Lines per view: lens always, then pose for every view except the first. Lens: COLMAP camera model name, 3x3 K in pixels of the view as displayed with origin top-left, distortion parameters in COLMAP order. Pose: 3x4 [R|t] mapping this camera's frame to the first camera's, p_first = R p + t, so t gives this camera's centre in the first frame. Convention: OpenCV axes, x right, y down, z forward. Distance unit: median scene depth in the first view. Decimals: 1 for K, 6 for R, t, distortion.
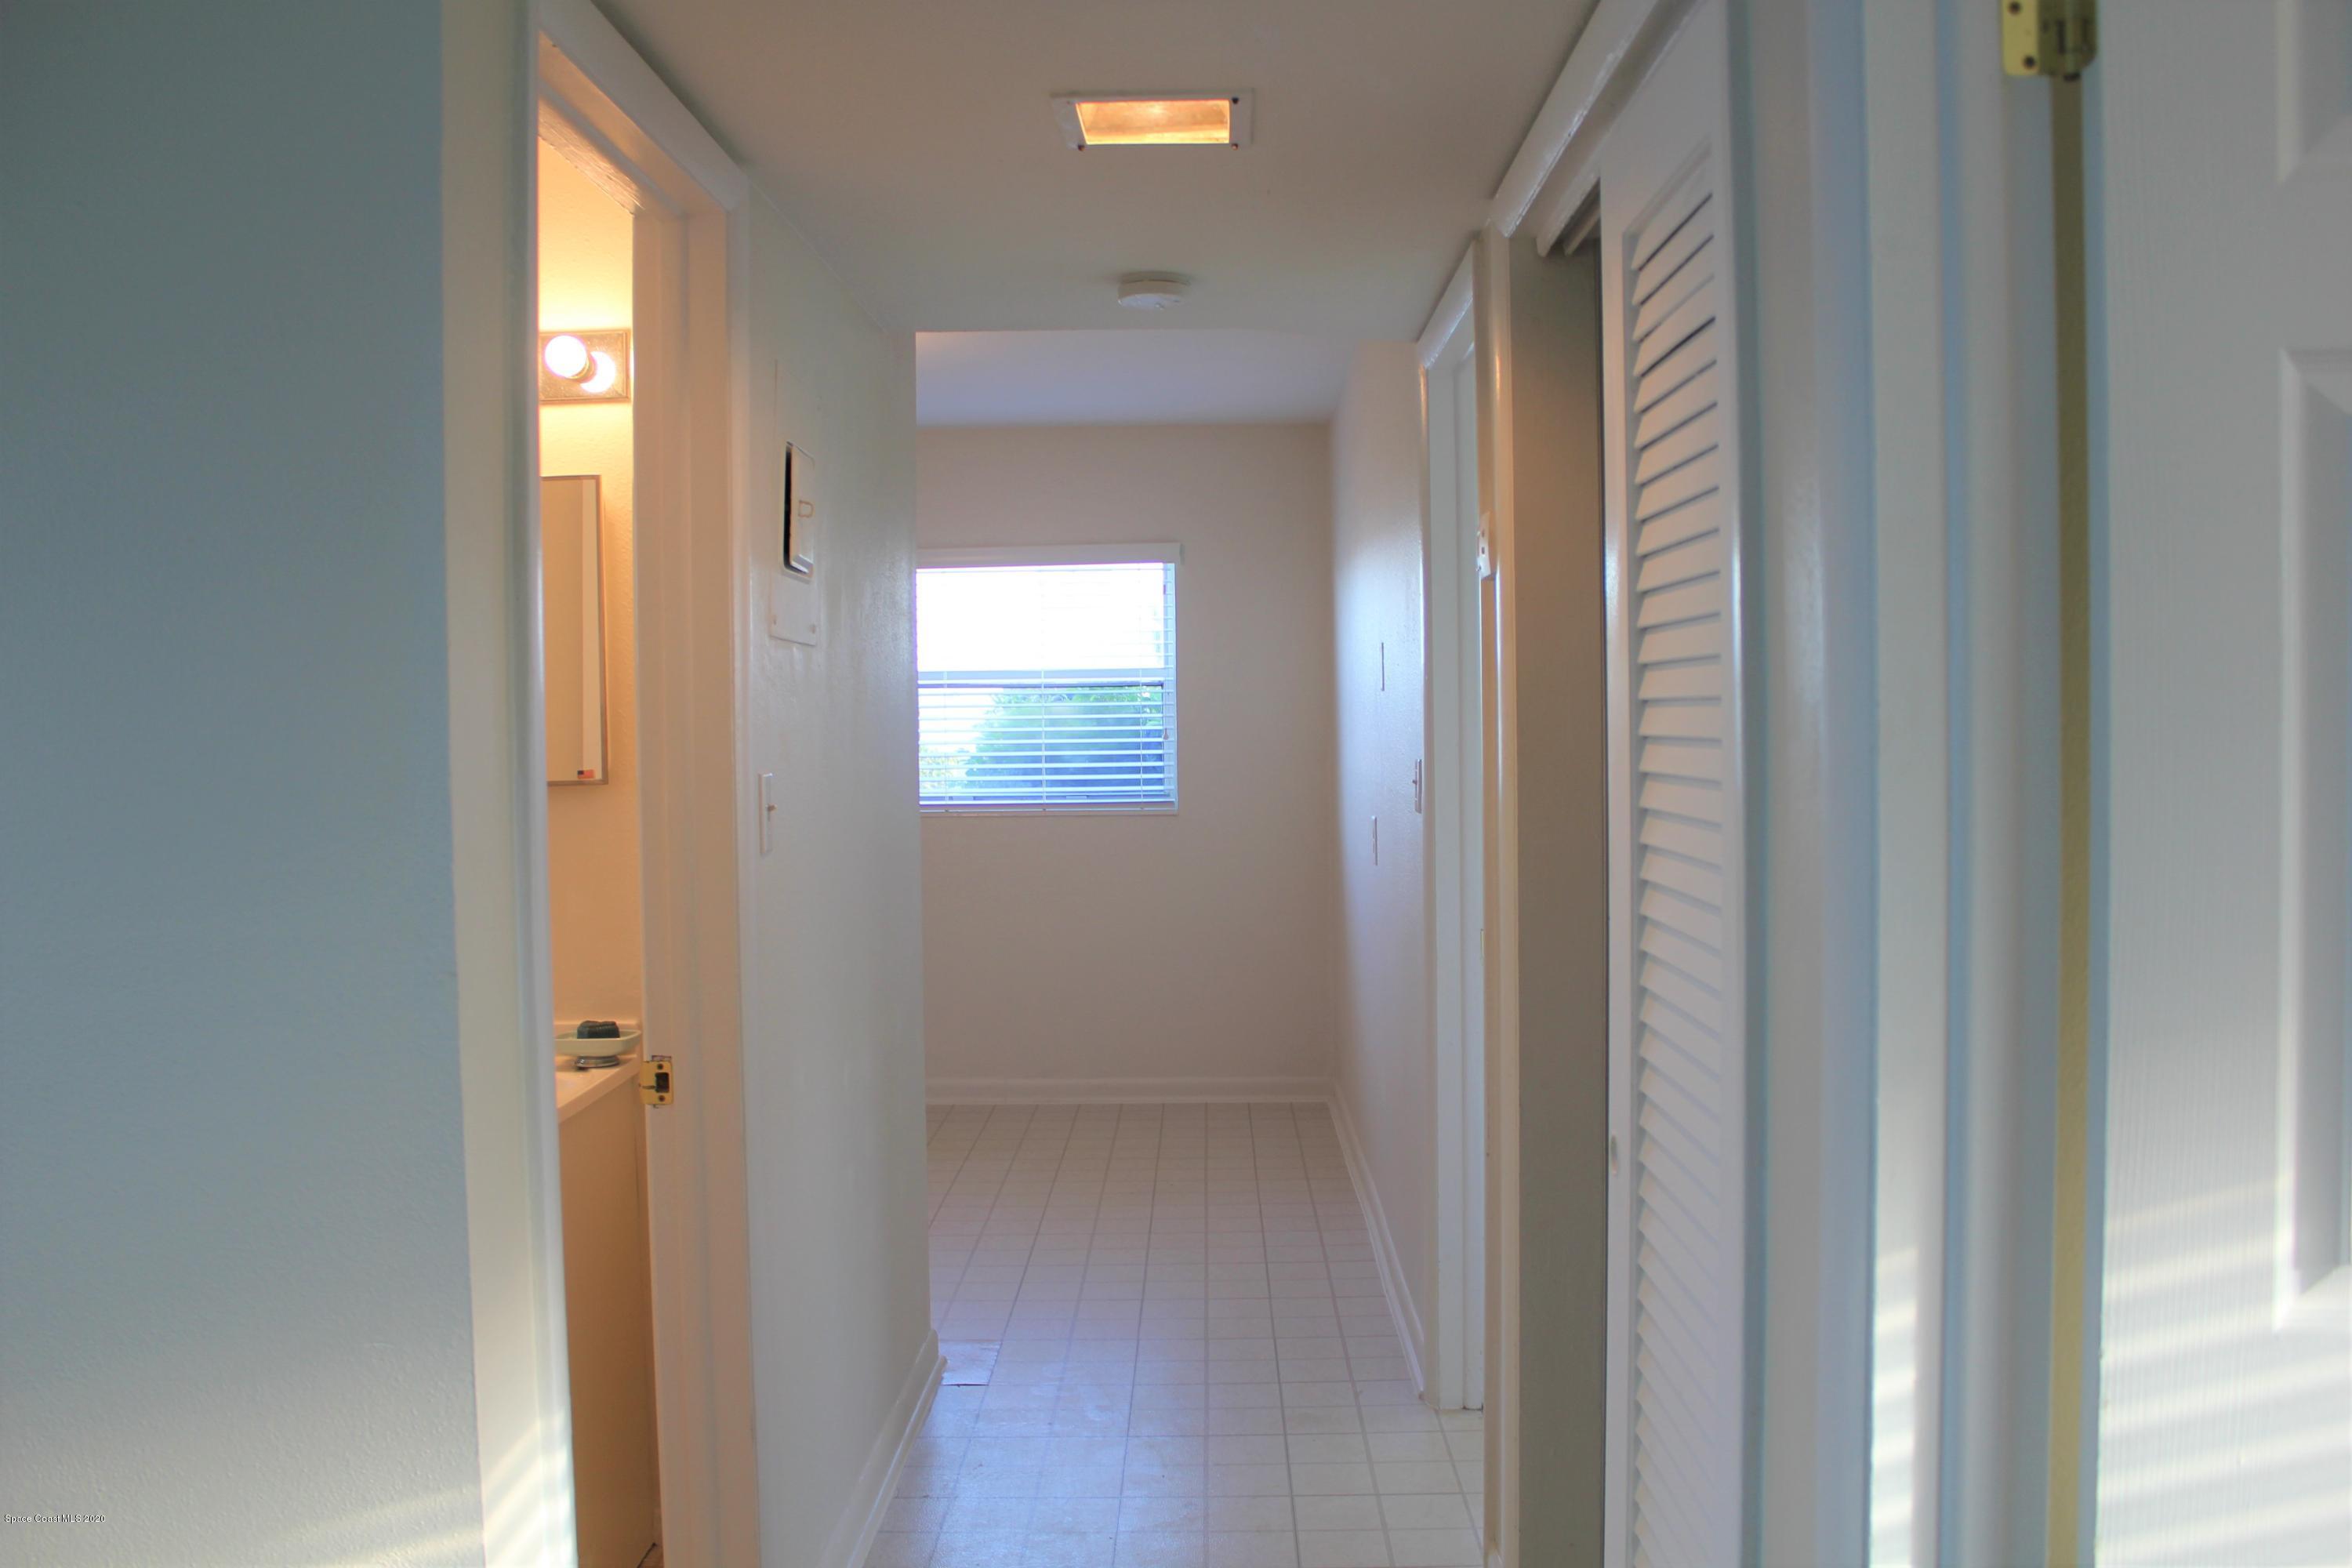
lens RADIAL K [[1991.5, 0, 1177.4], [0, 1991.5, 783.4], [0, 0, 1]] dist [-0.114198, 0.066472]
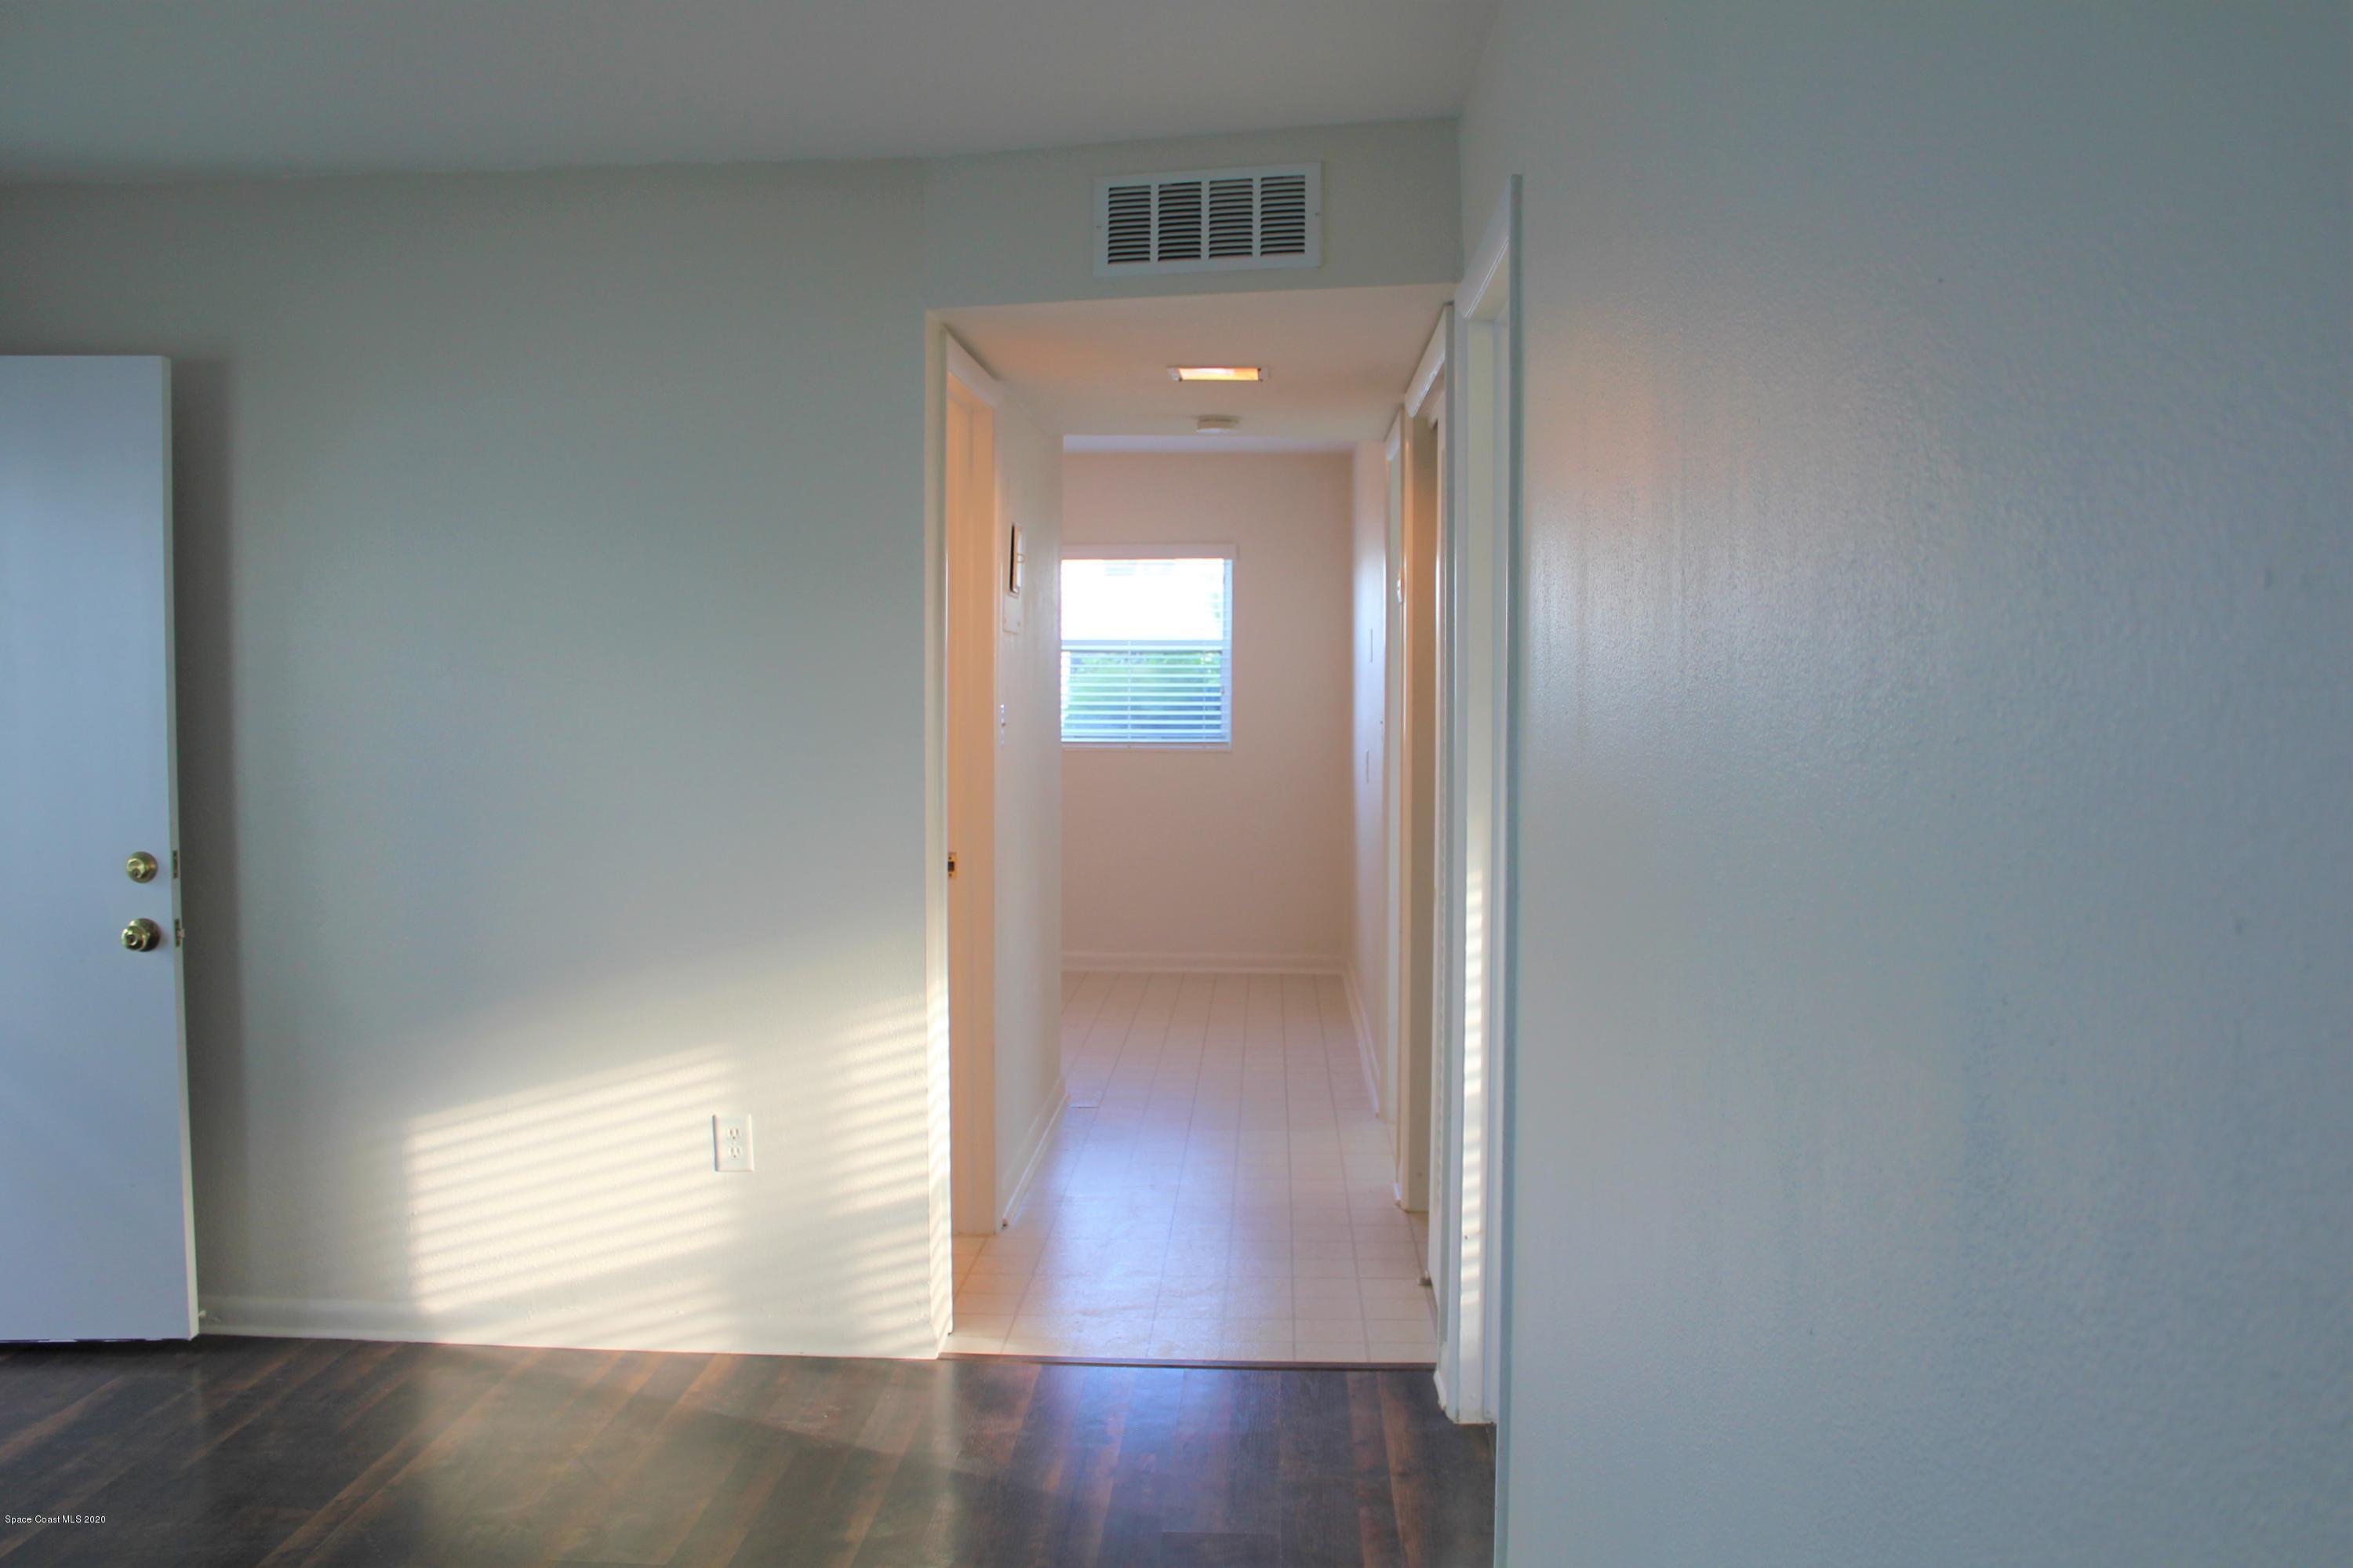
lens RADIAL K [[1992.4, 0, 1173.4], [0, 1992.4, 778.4], [0, 0, 1]] dist [-0.114198, 0.066472]
pose [[0.999342, 0.018090, -0.031426, 0.003831], [-0.017519, 0.999678, 0.018355, 0.009611], [0.031748, -0.017793, 0.999338, -0.306829]]
